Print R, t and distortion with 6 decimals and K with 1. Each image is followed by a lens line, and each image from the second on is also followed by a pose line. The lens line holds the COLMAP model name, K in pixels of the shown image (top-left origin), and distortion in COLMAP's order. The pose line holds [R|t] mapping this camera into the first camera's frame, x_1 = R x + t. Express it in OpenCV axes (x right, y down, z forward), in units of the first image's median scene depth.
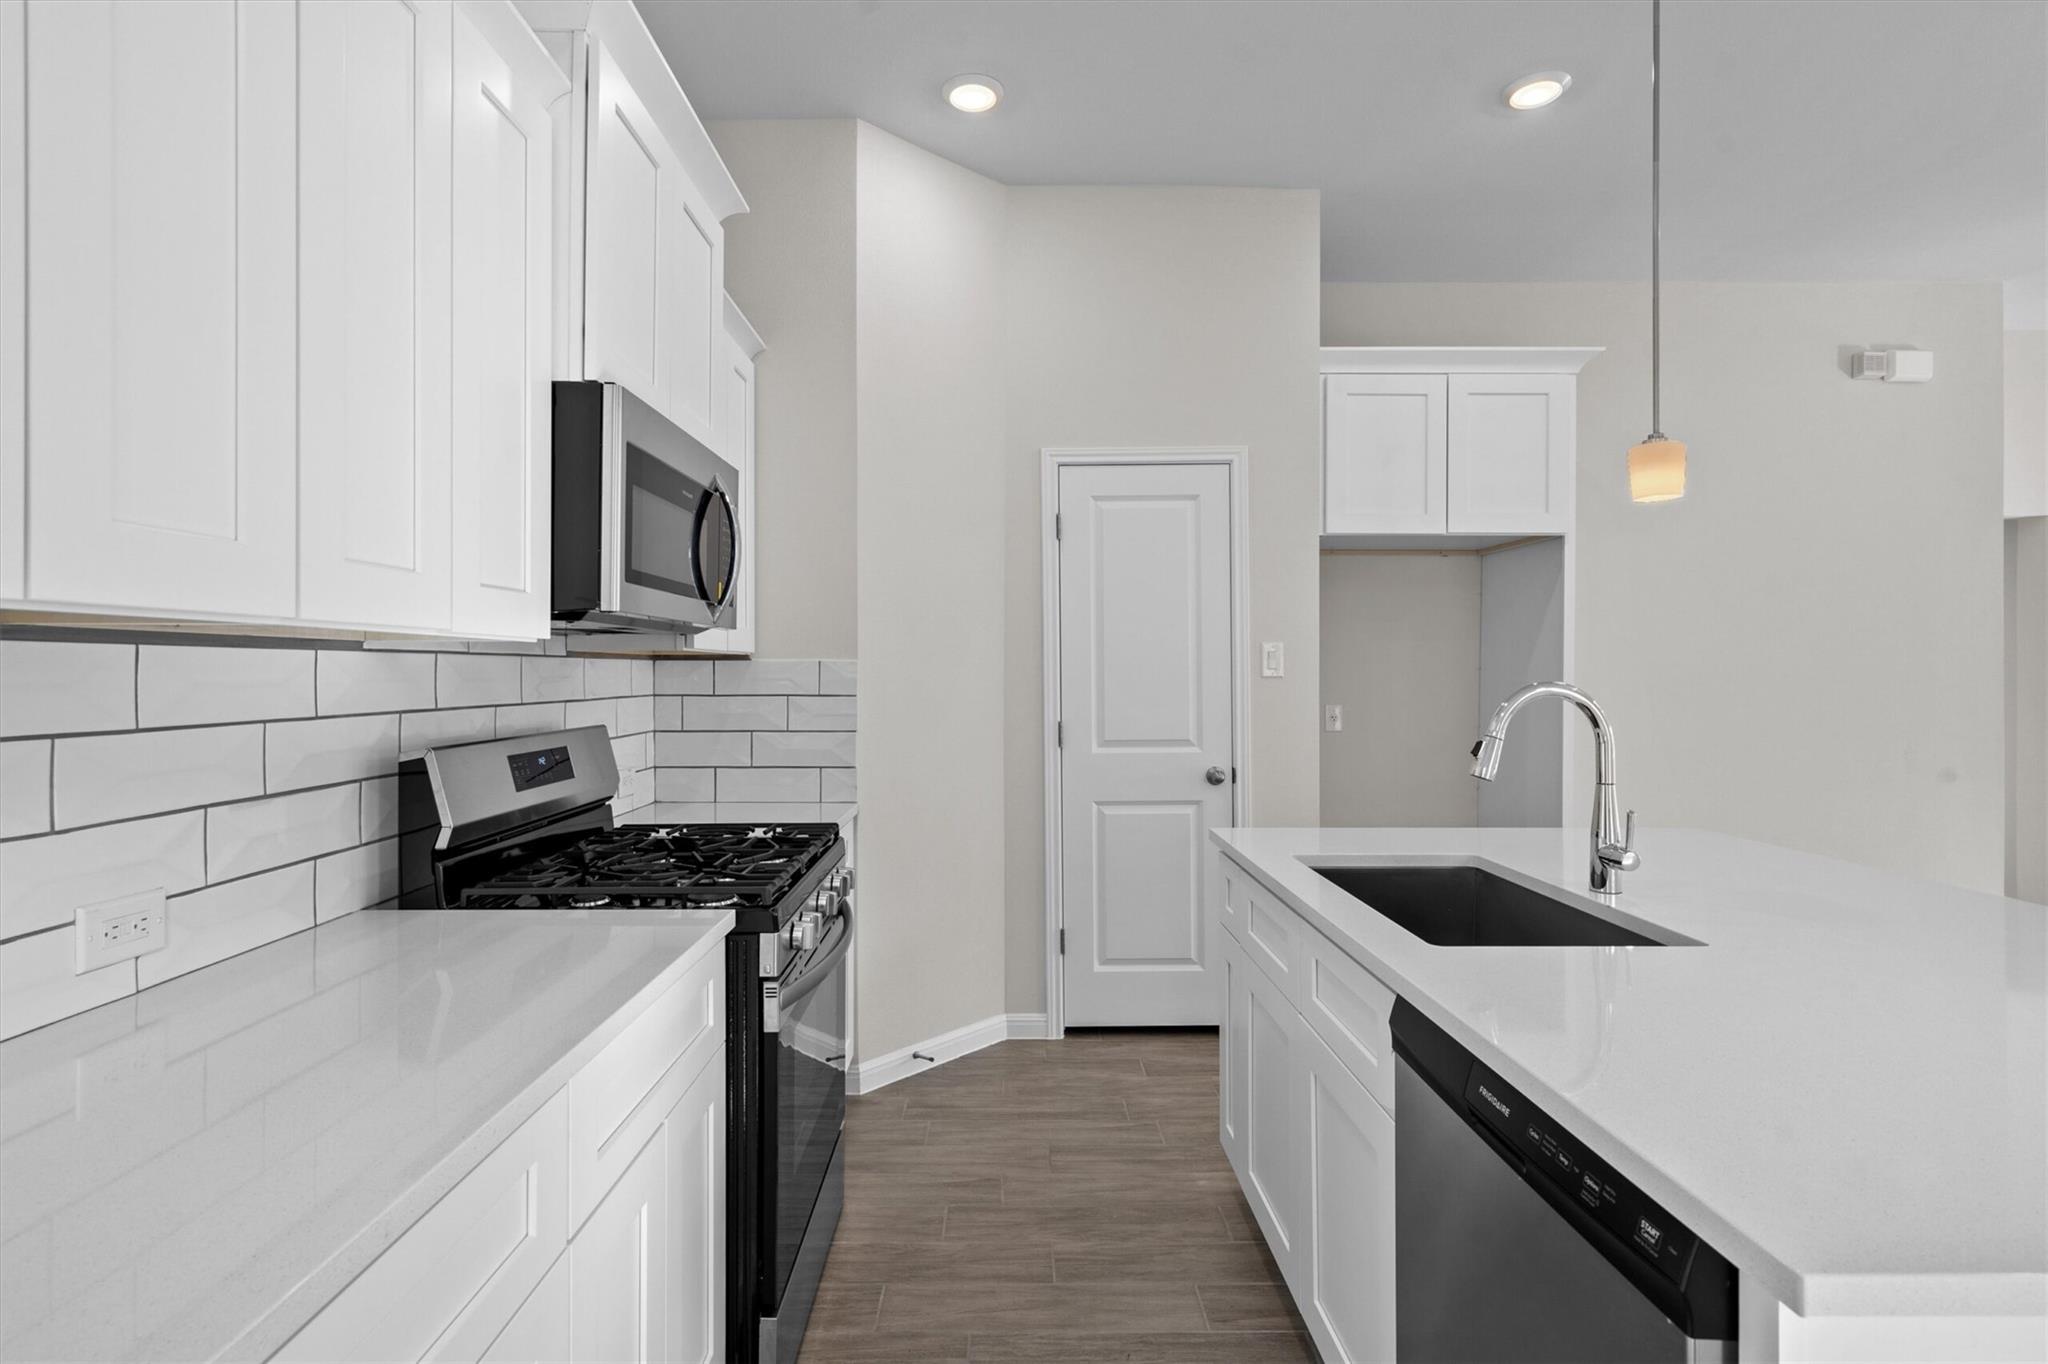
lens RADIAL K [[960.2, 0, 1021.4], [0, 960.2, 678.5], [0, 0, 1]] dist [-0.005187, -0.000457]
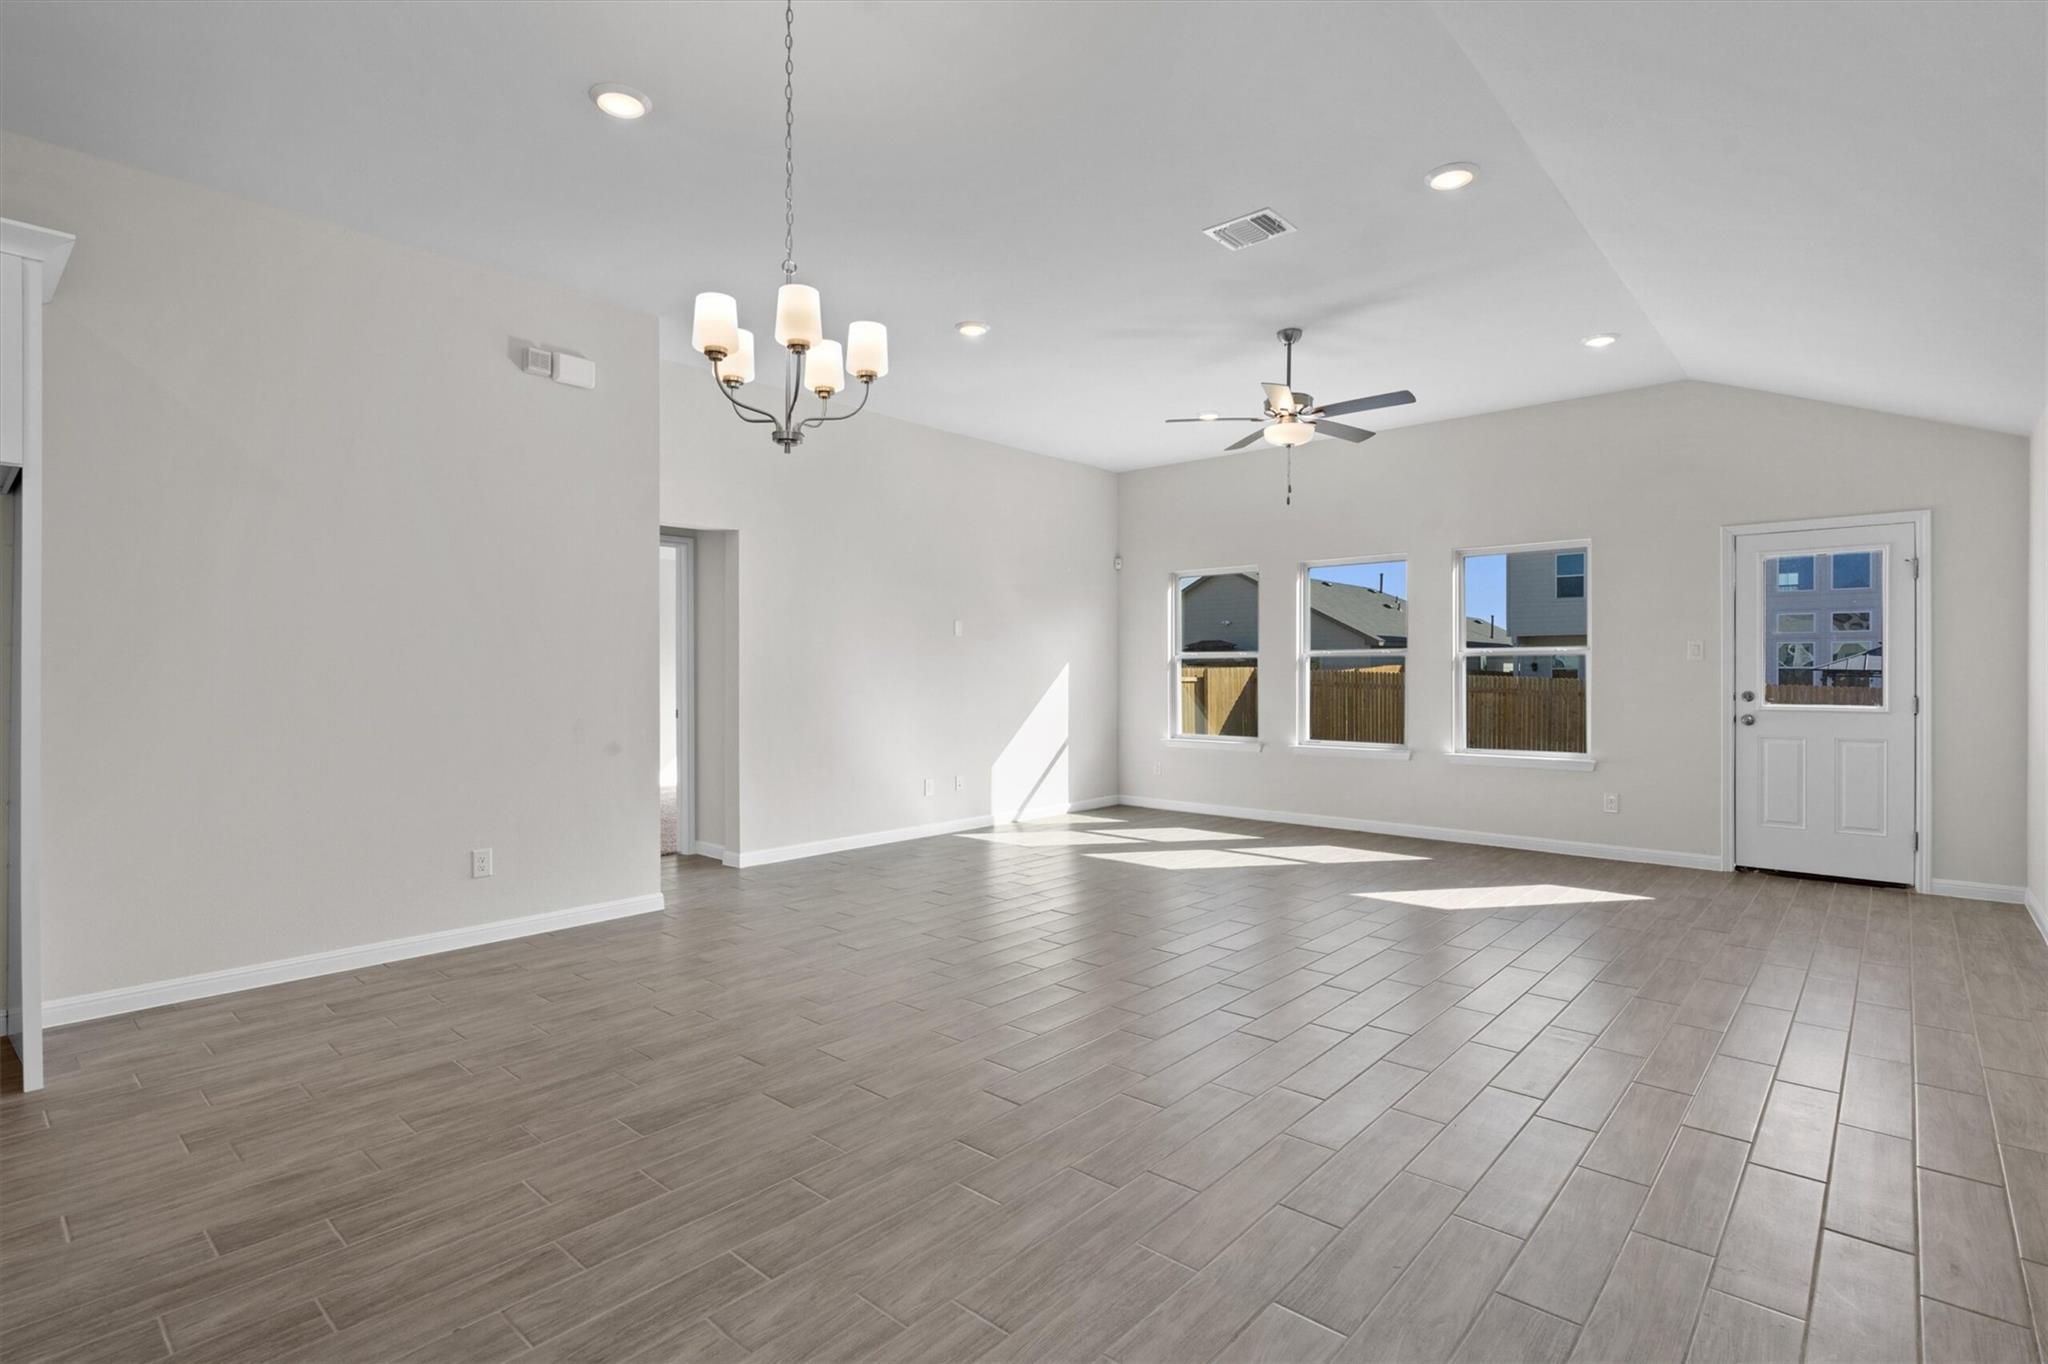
lens RADIAL K [[960.2, 0, 1023.5], [0, 960.2, 678.8], [0, 0, 1]] dist [-0.005187, -0.000457]
pose [[0.671345, -0.007680, 0.741106, 0.572061], [0.004274, 0.999970, 0.006491, 0.019393], [-0.741133, -0.001190, 0.671357, -0.125655]]
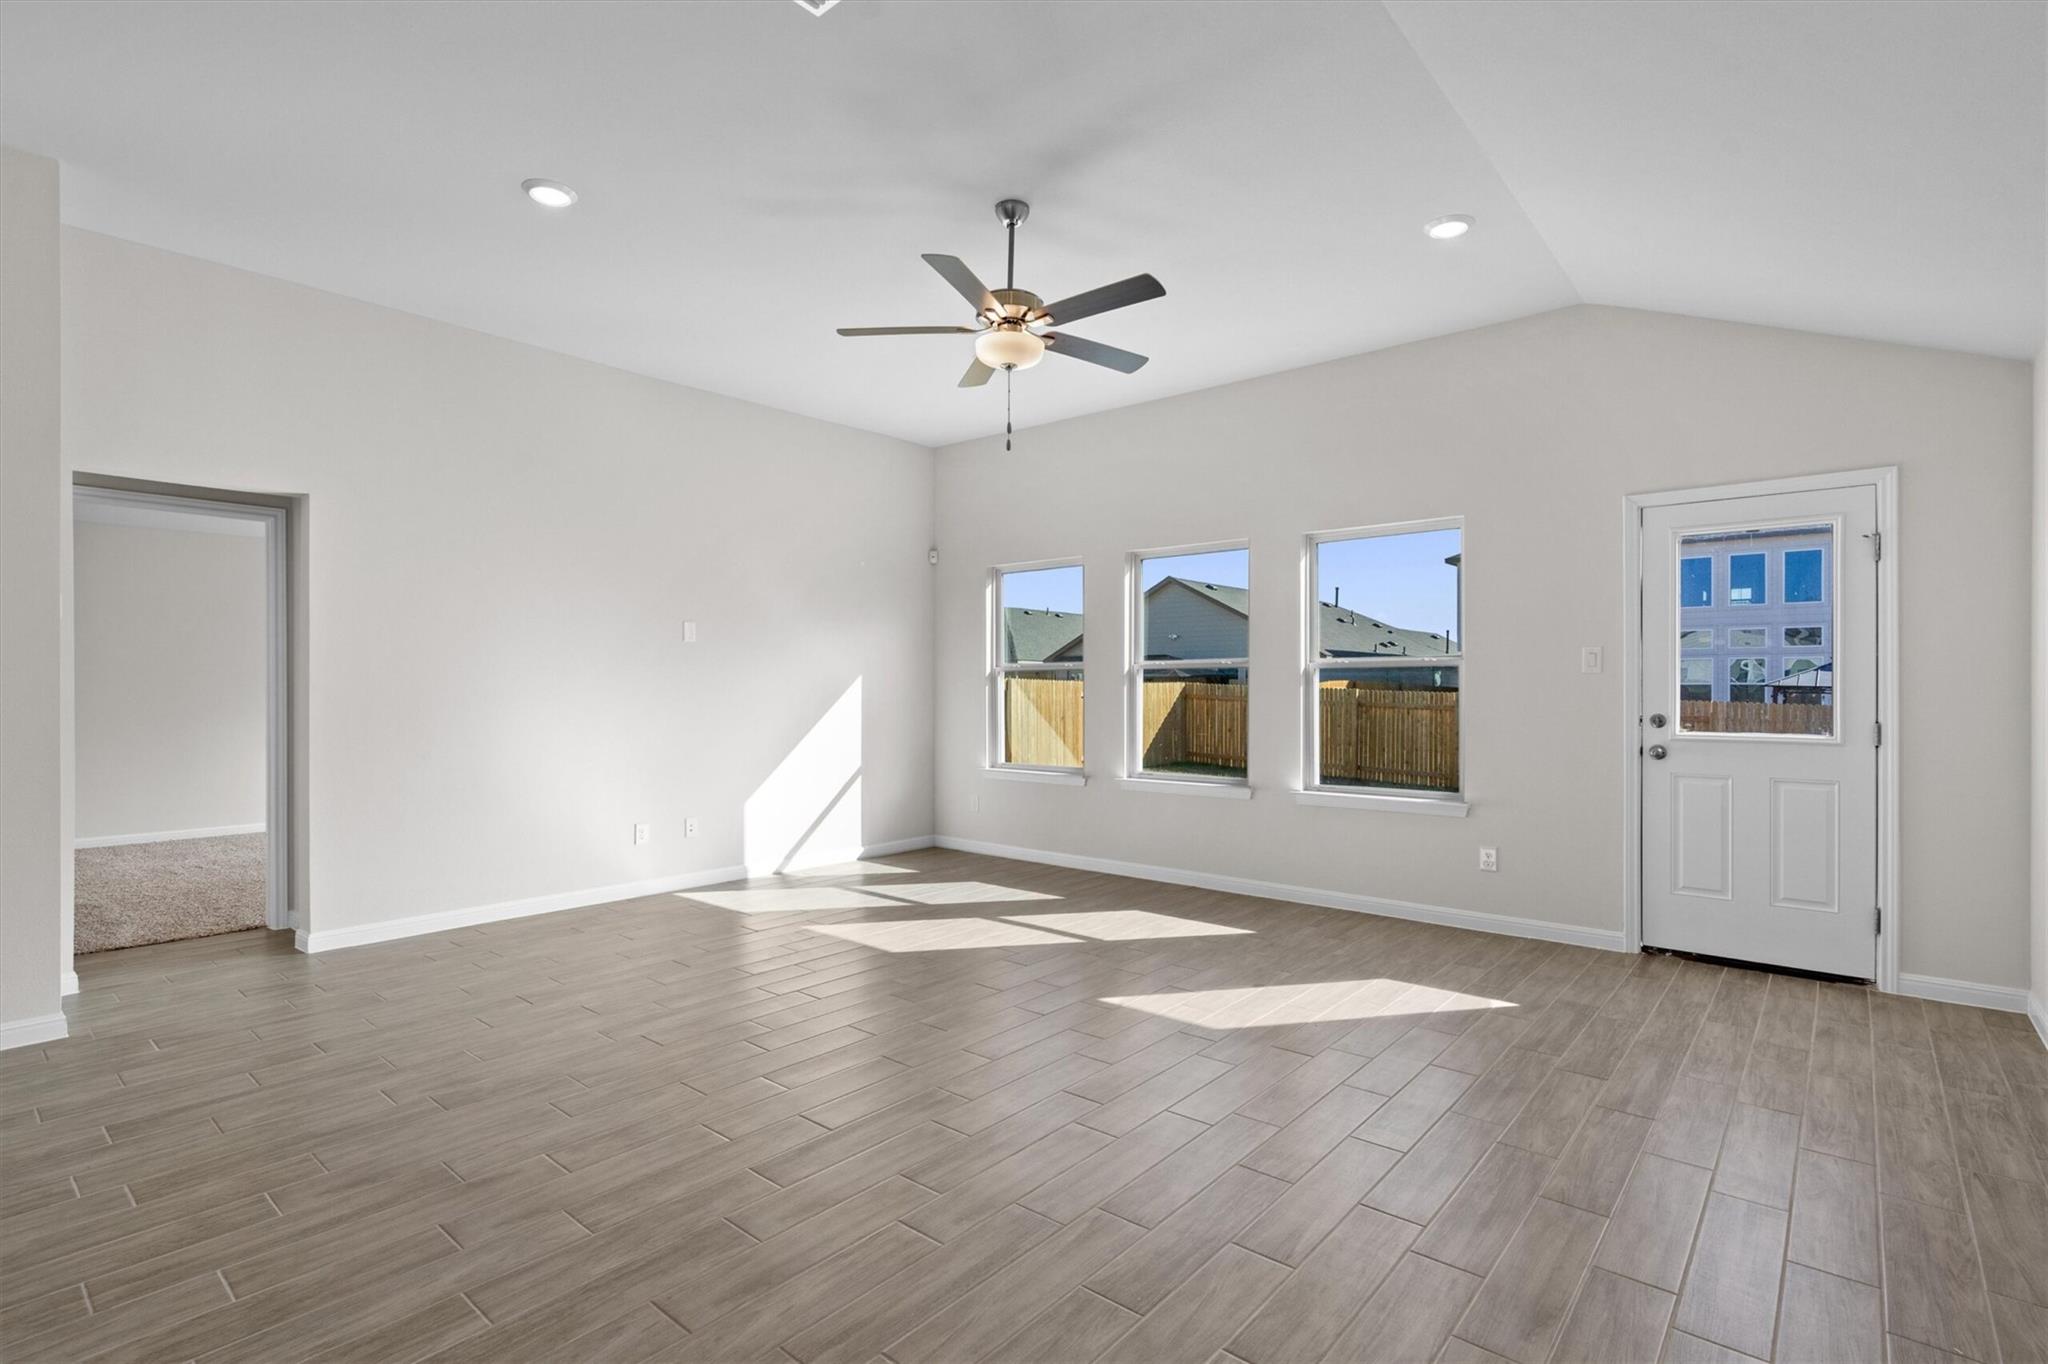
lens RADIAL K [[960.2, 0, 1021.9], [0, 960.2, 691.1], [0, 0, 1]] dist [-0.005187, -0.000457]
pose [[0.650508, -0.004648, 0.759485, 1.171285], [0.002712, 0.999989, 0.003797, 0.020385], [-0.759495, -0.000411, 0.650513, -0.124753]]
